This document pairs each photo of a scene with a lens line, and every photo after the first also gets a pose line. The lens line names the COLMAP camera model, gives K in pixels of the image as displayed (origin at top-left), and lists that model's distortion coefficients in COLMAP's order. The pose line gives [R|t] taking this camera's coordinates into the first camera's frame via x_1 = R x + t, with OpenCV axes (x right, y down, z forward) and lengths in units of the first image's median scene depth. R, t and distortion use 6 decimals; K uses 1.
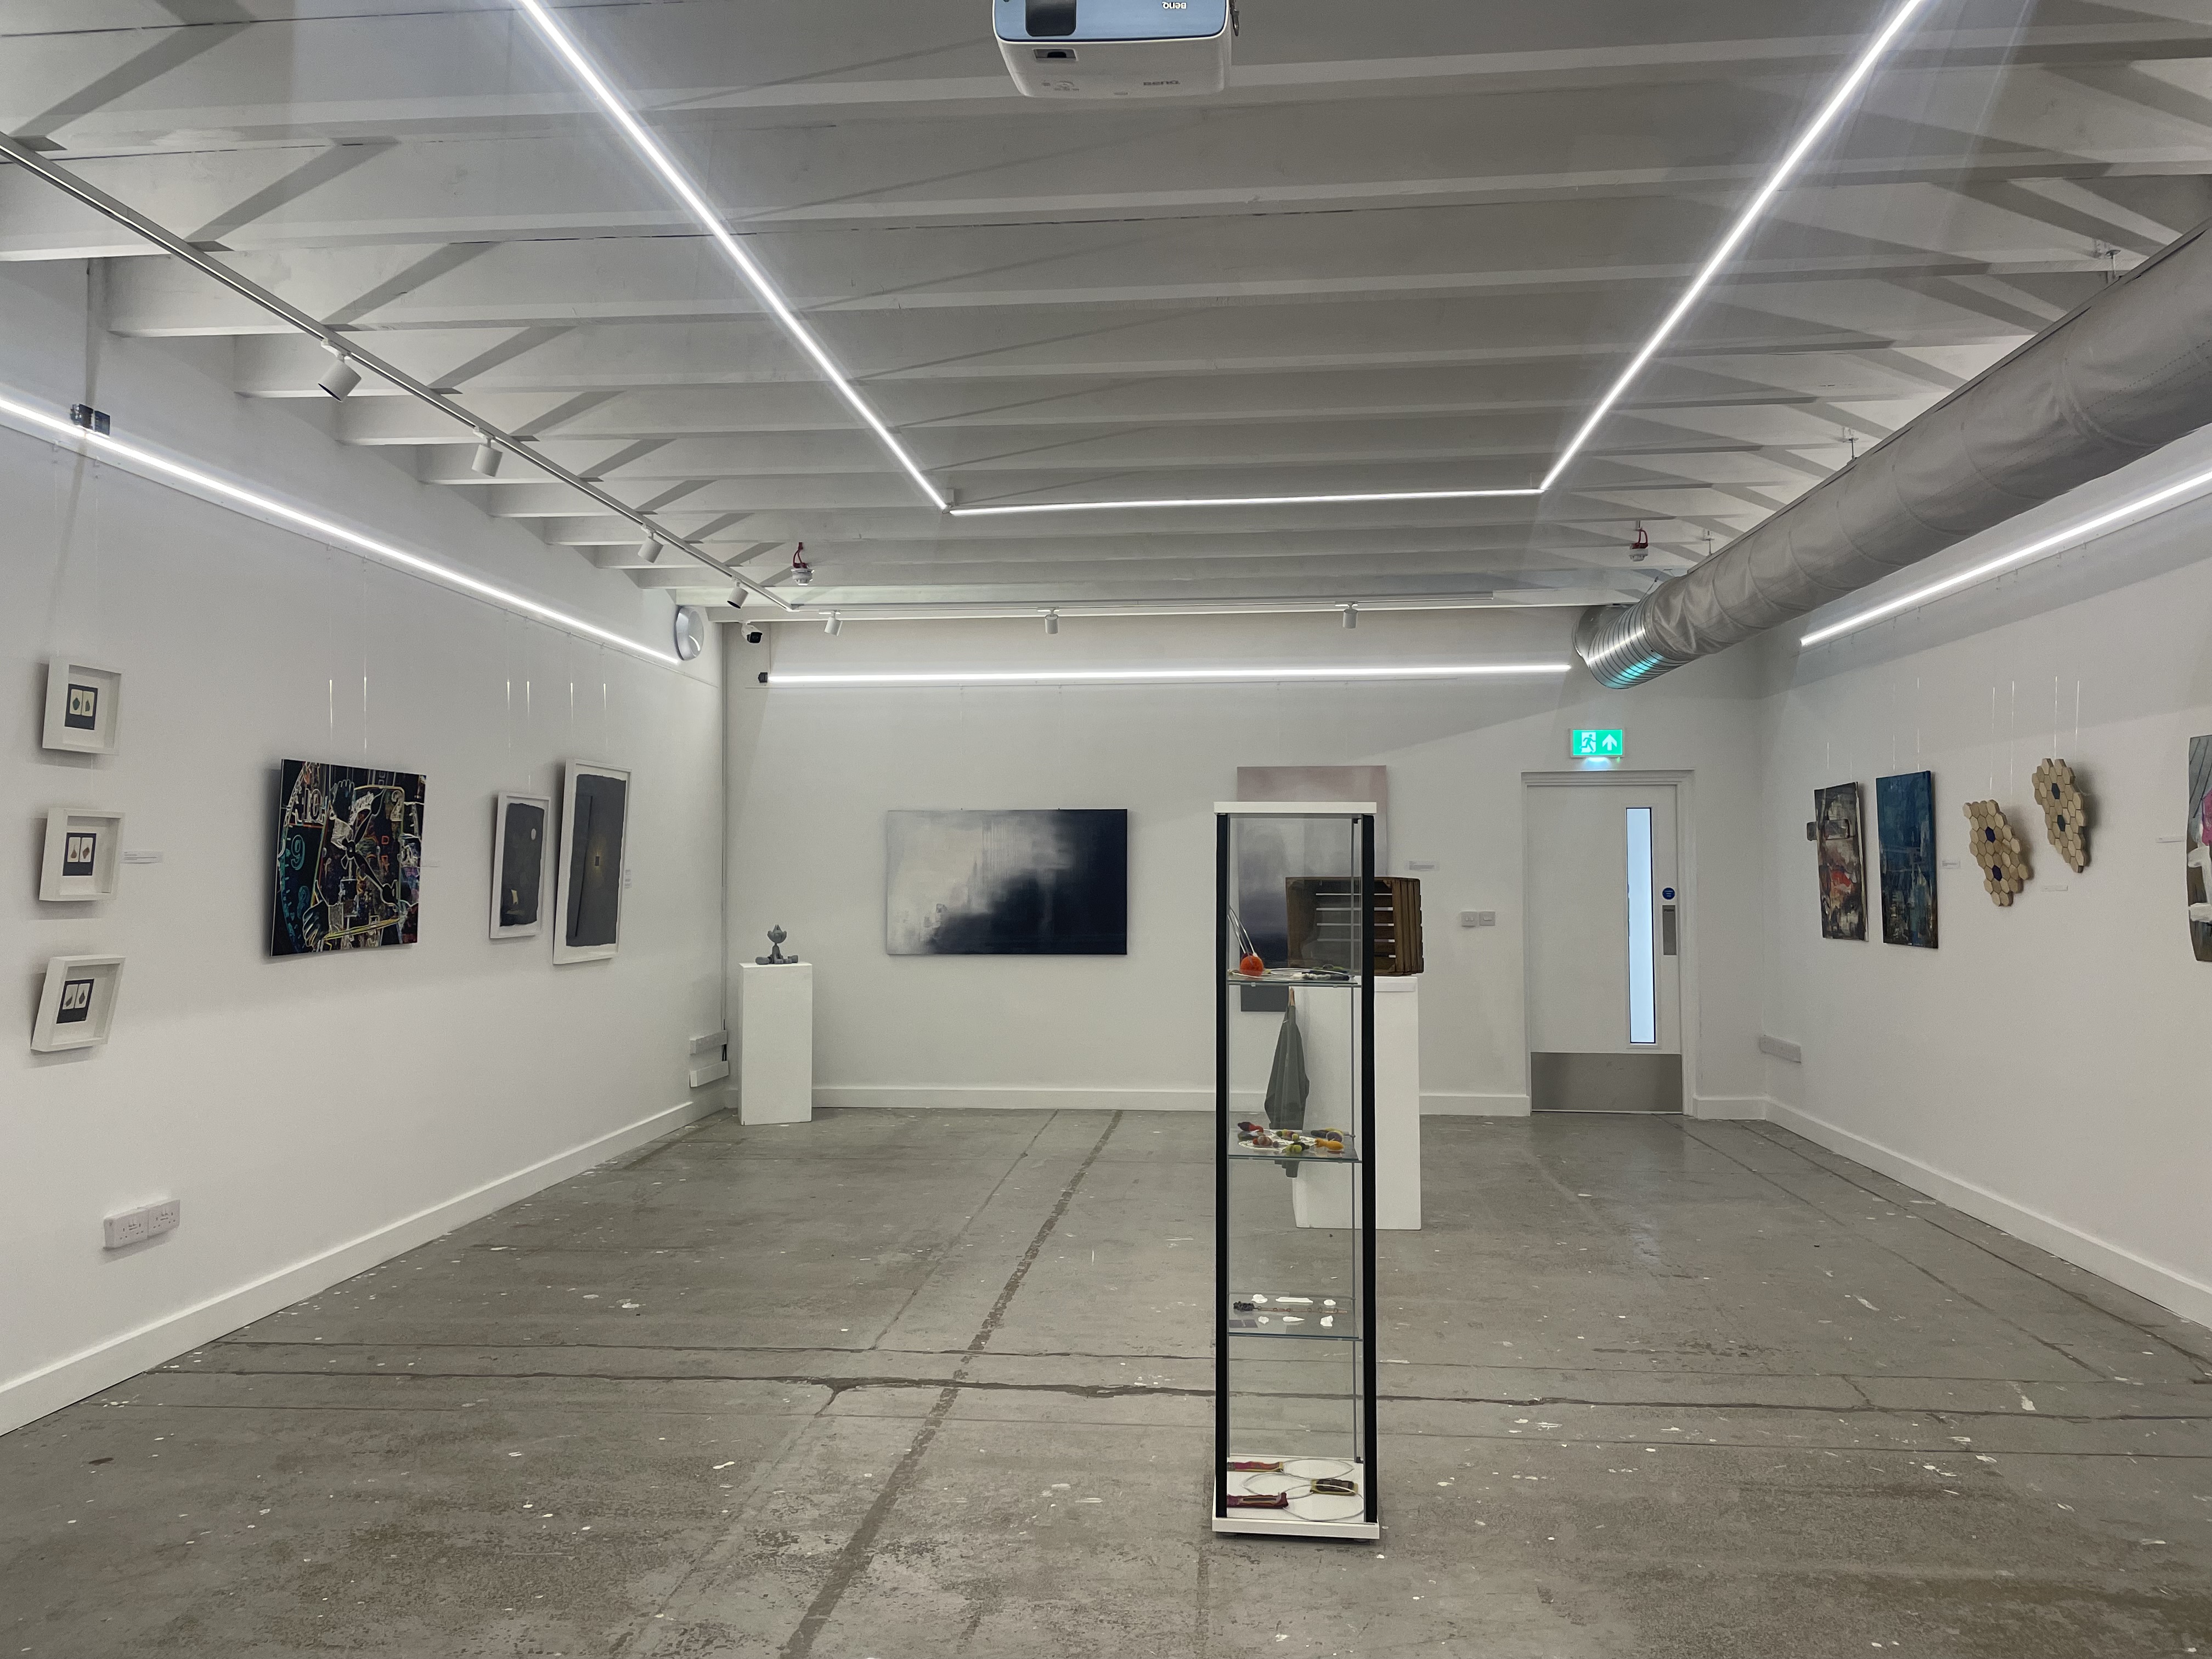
lens RADIAL K [[1671.5, 0, 1108.8], [0, 1671.5, 819.0], [0, 0, 1]] dist [0.105166, -0.135190]
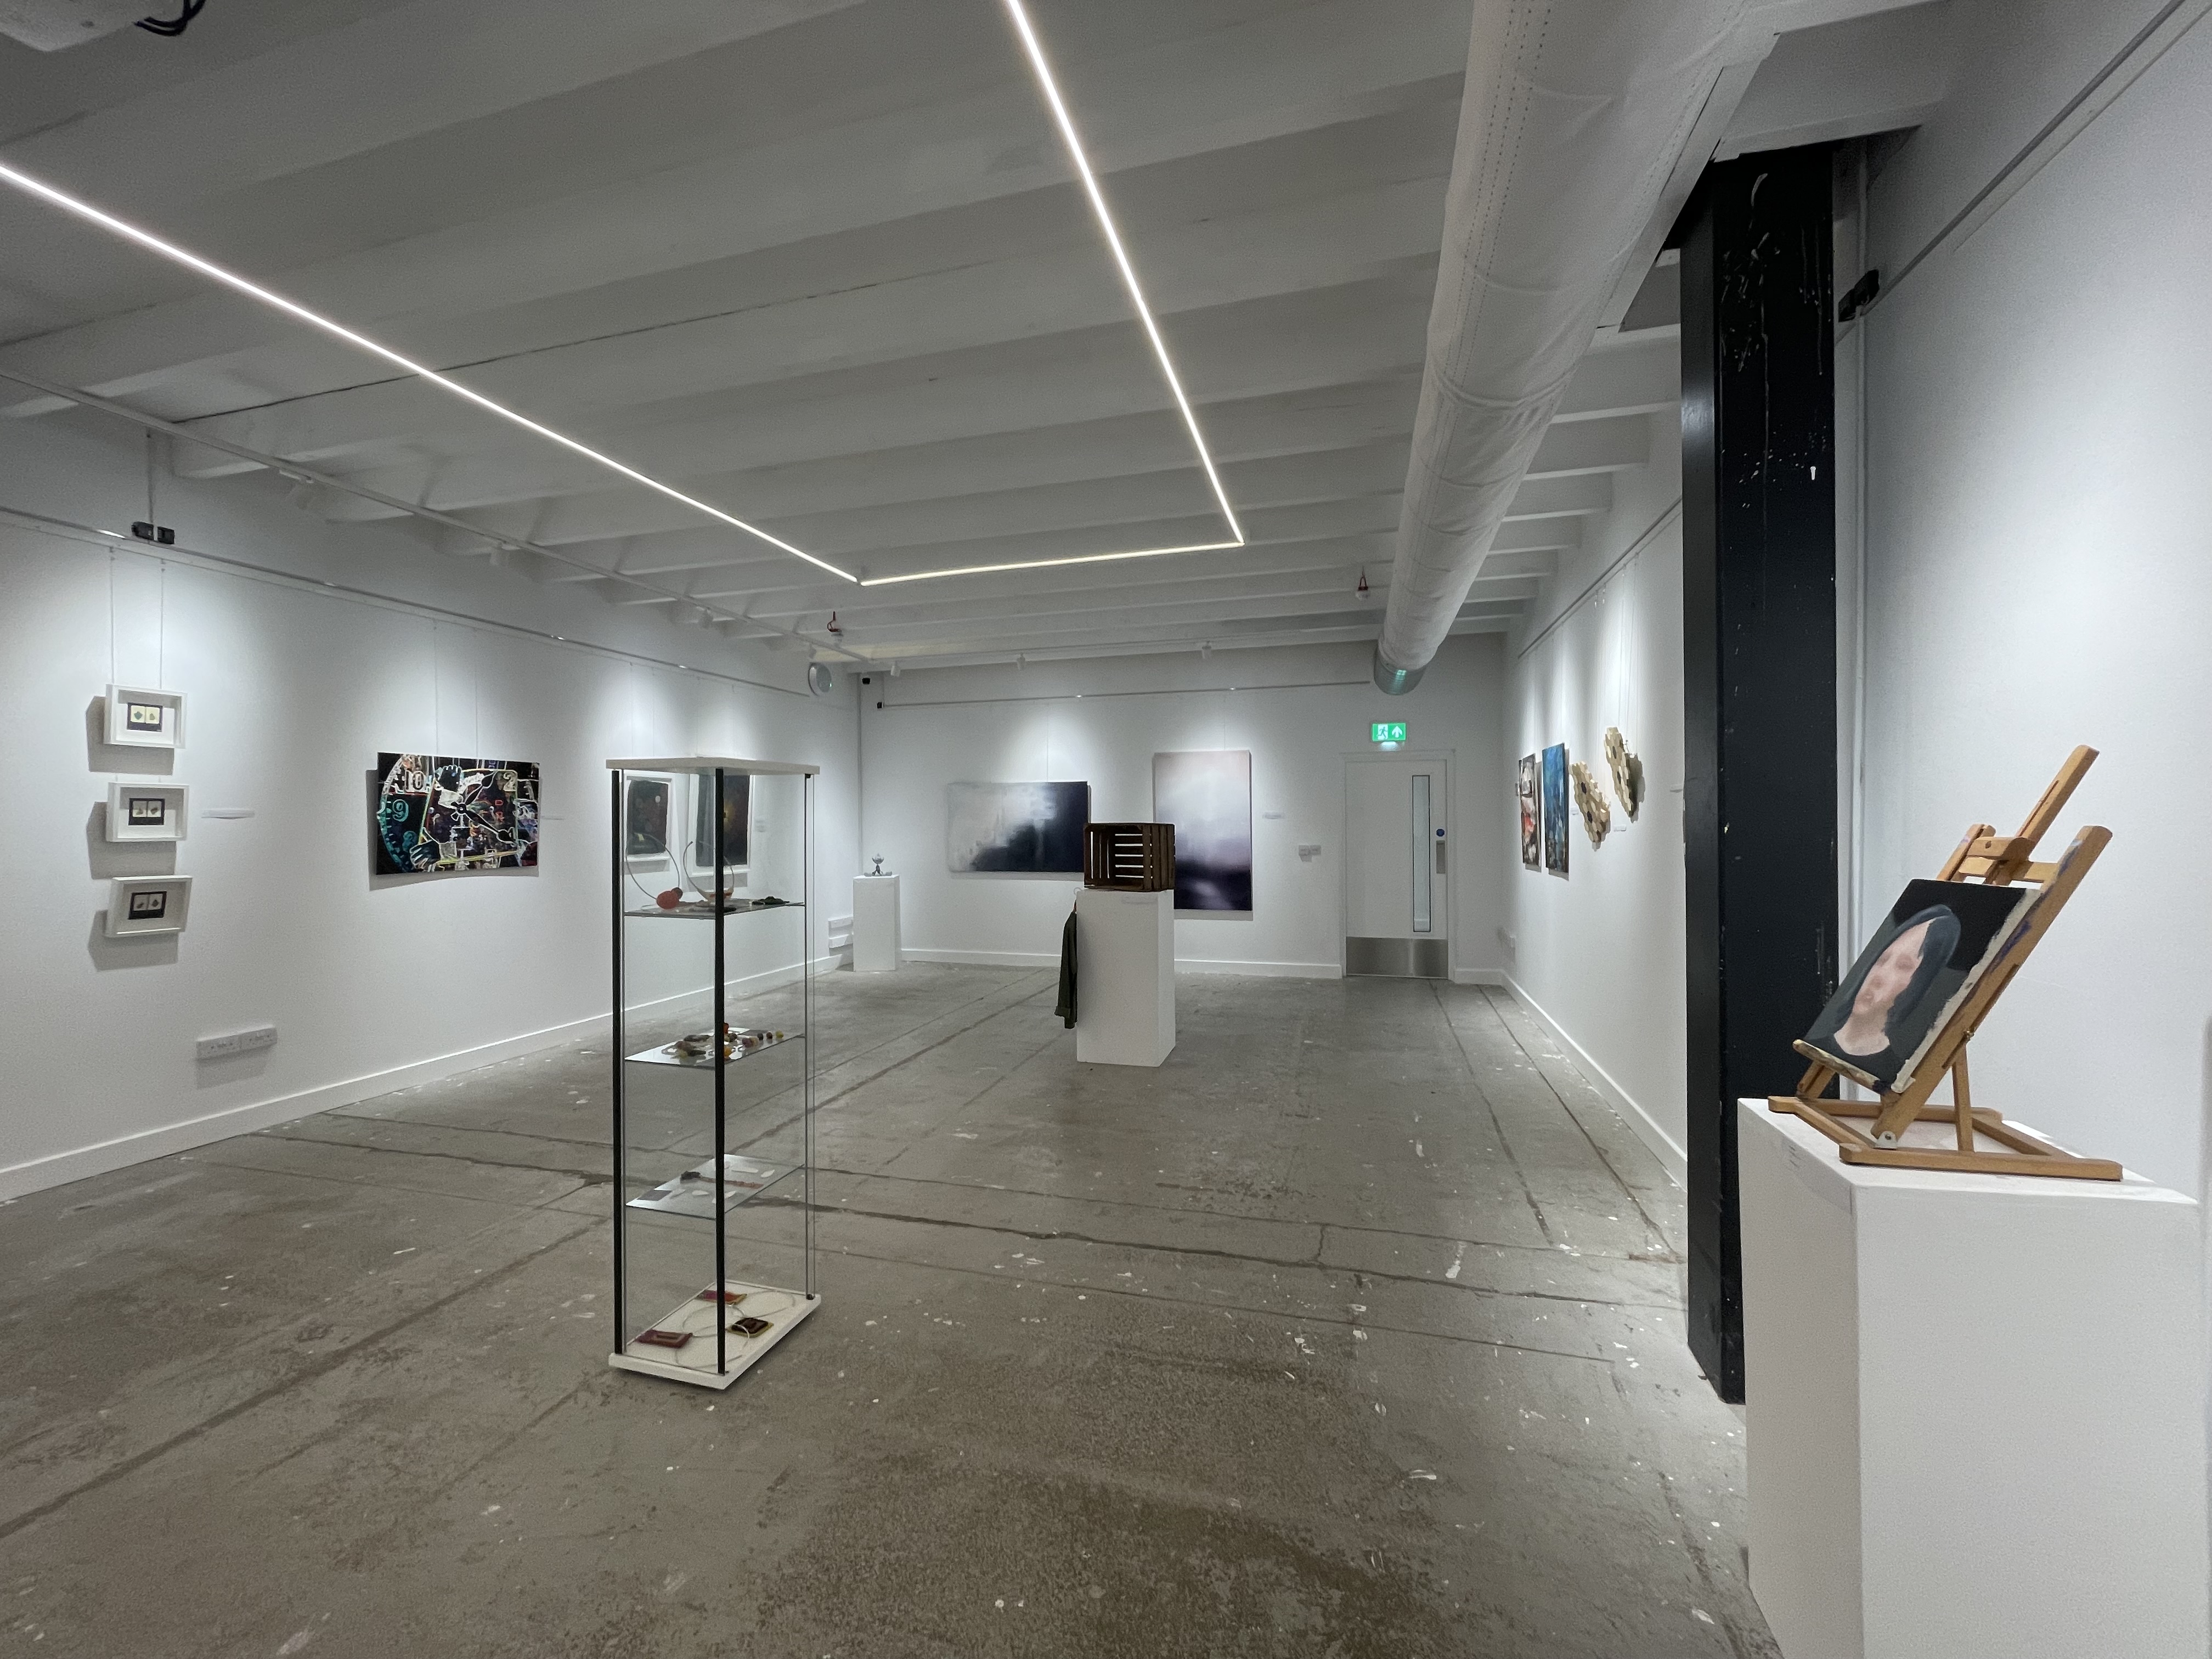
lens RADIAL K [[898.6, 0, 1106.0], [0, 898.6, 829.5], [0, 0, 1]] dist [-0.000517, -0.000545]
pose [[0.981671, -0.003306, -0.190554, 0.375412], [0.011034, 0.999158, 0.039506, 0.012585], [0.190263, -0.040885, 0.980881, 0.322384]]
